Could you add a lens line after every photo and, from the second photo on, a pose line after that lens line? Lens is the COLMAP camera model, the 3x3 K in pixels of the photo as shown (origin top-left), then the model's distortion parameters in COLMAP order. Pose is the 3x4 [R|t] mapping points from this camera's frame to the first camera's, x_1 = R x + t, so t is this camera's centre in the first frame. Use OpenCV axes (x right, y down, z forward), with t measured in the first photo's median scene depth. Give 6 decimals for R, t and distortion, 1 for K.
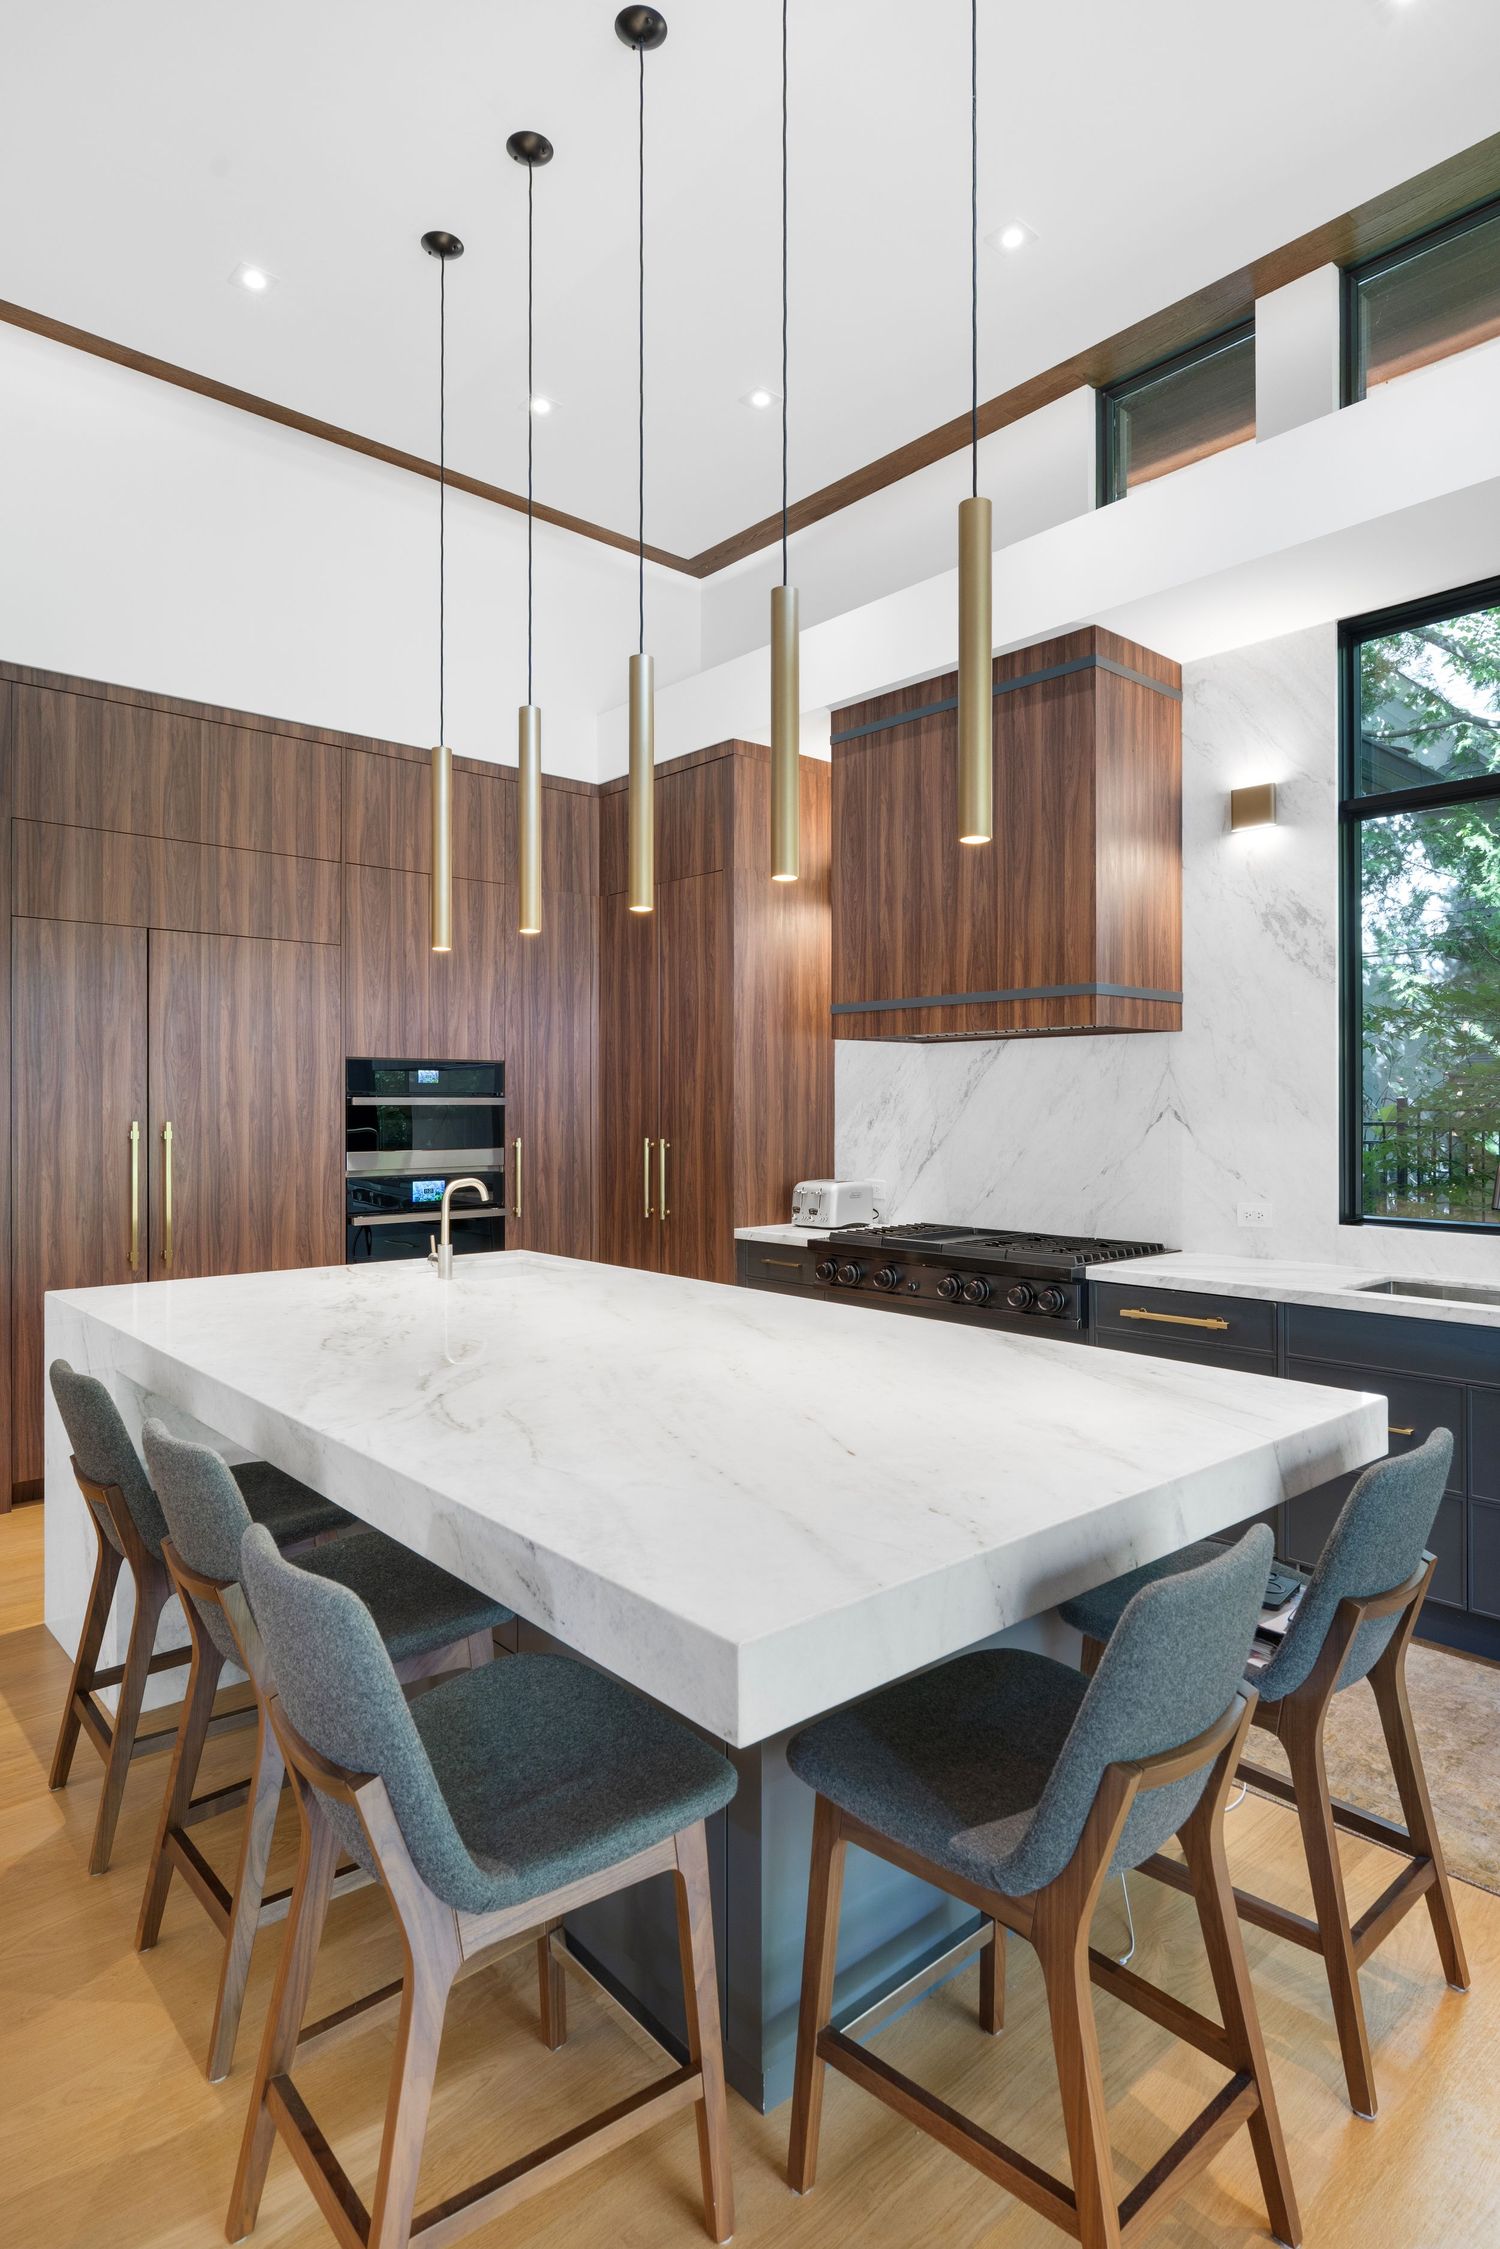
lens RADIAL K [[1229.7, 0, 751.7], [0, 1229.7, 1088.2], [0, 0, 1]] dist [-0.002795, -0.000483]
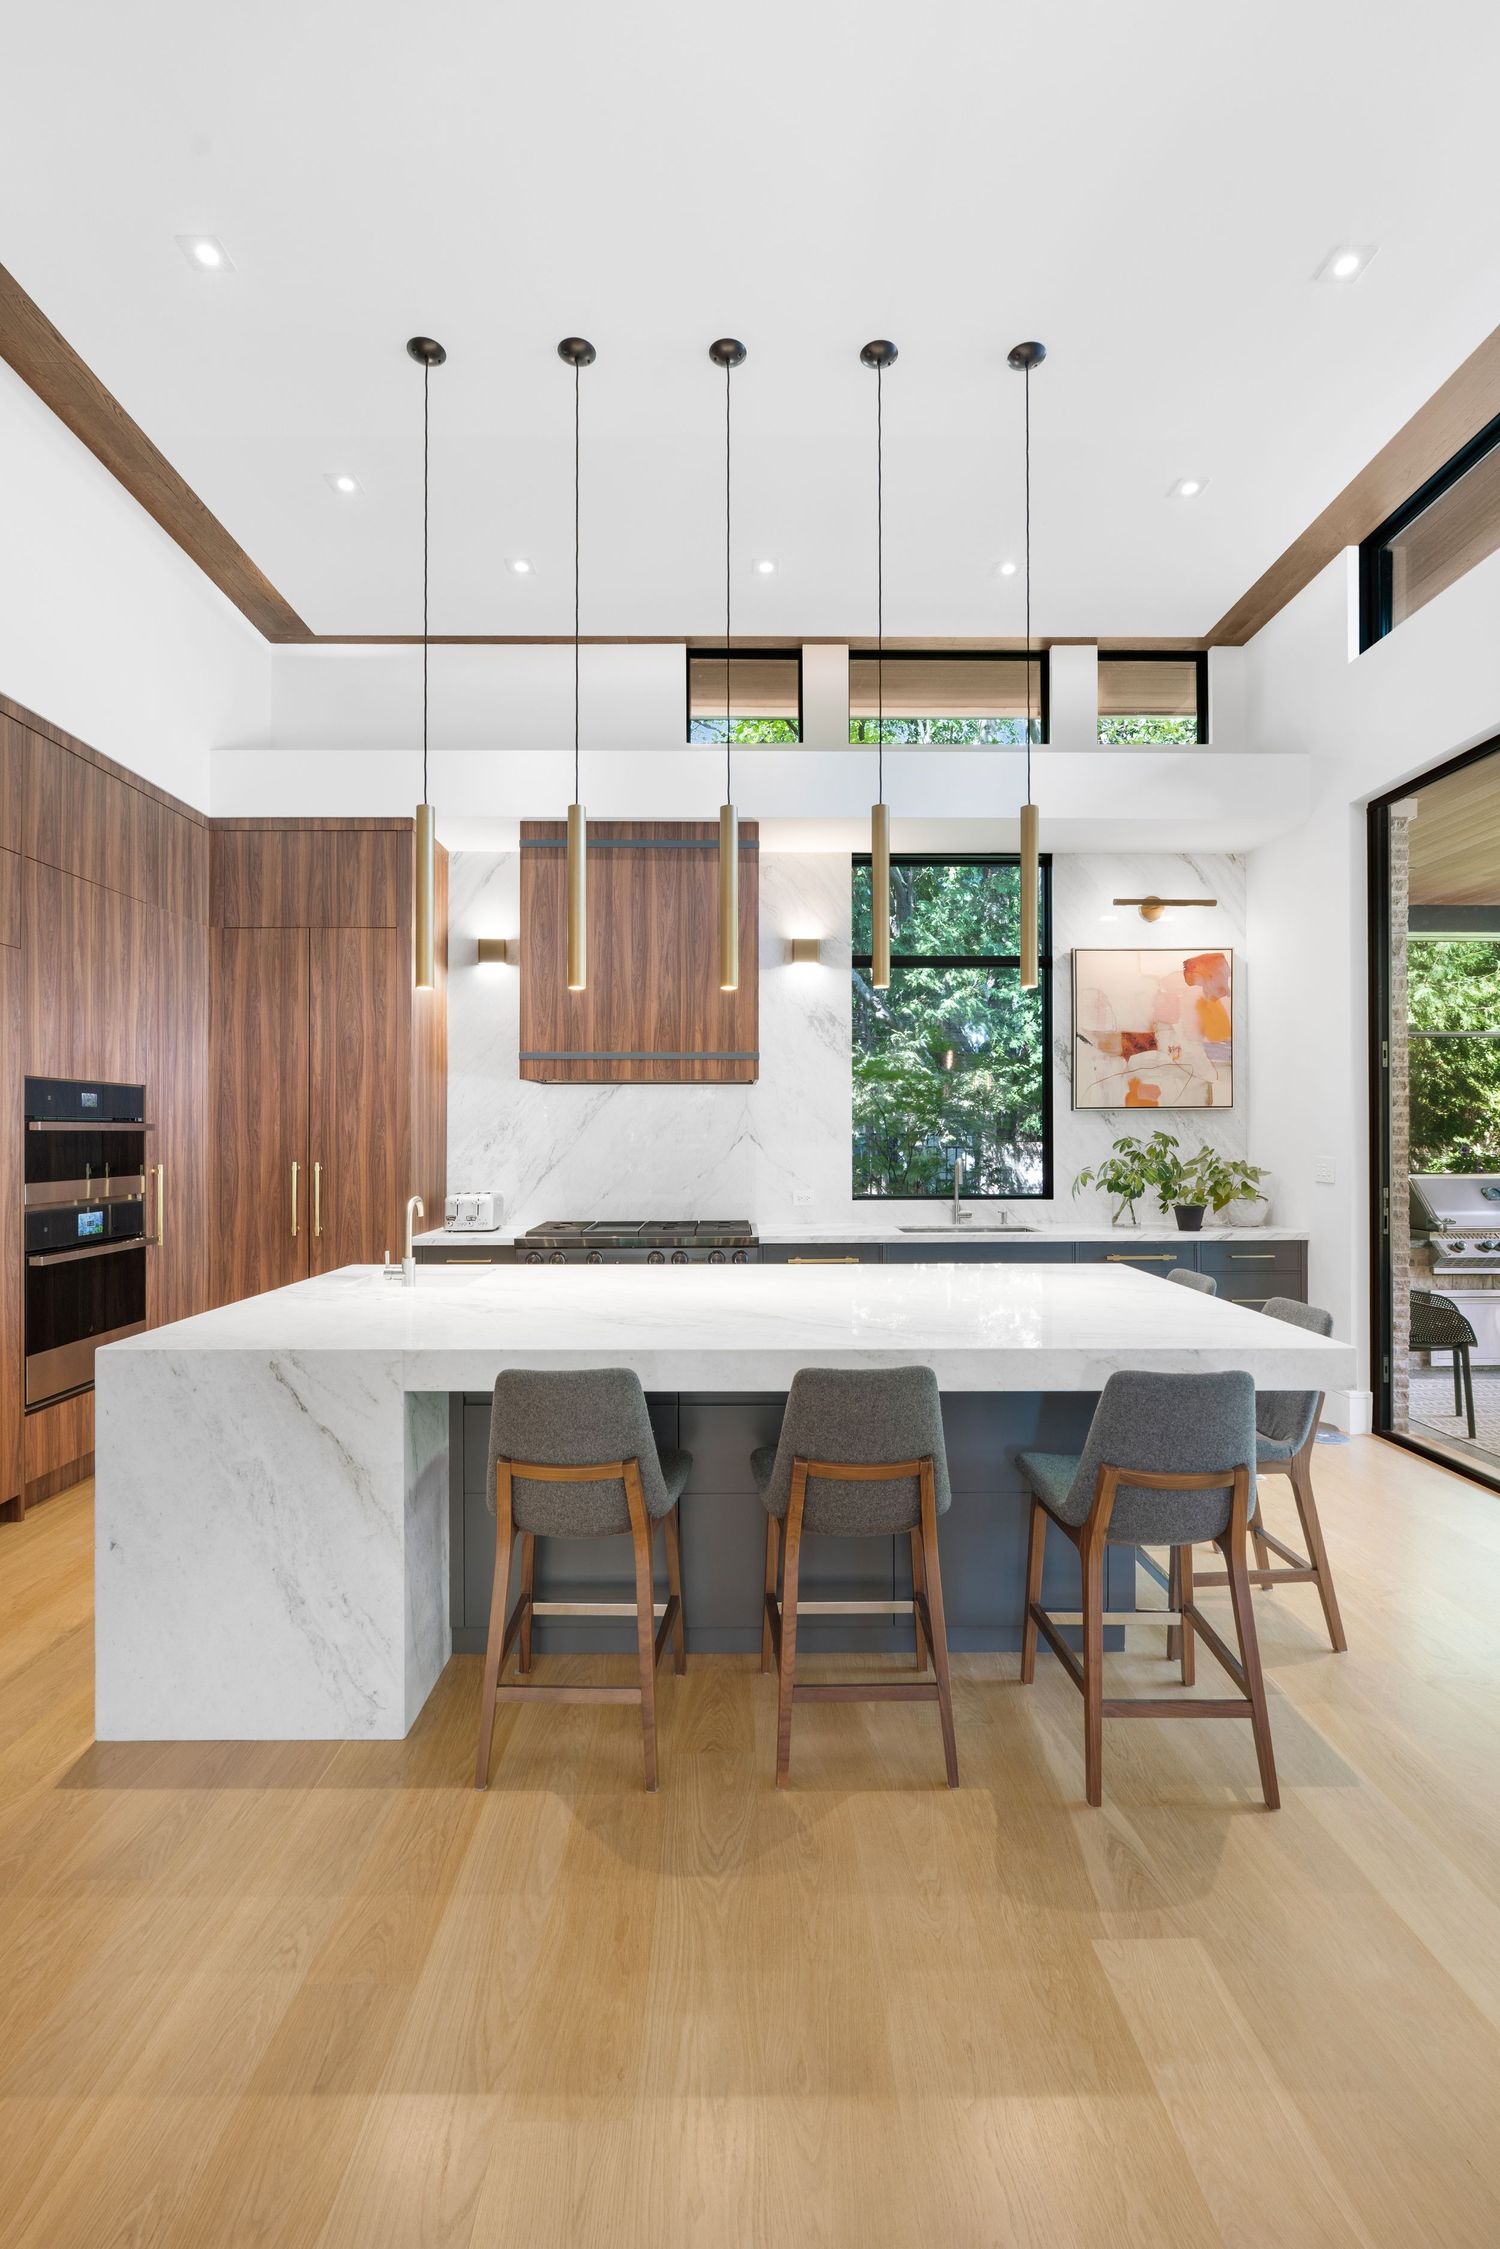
lens RADIAL K [[1004.3, 0, 750.0], [0, 1004.3, 1124.5], [0, 0, 1]] dist [-0.001266, -0.000342]
pose [[0.659428, 0.006380, 0.751741, -0.527788], [-0.009625, 0.999954, -0.000043, 0.004268], [-0.751706, -0.007208, 0.659459, 0.131734]]
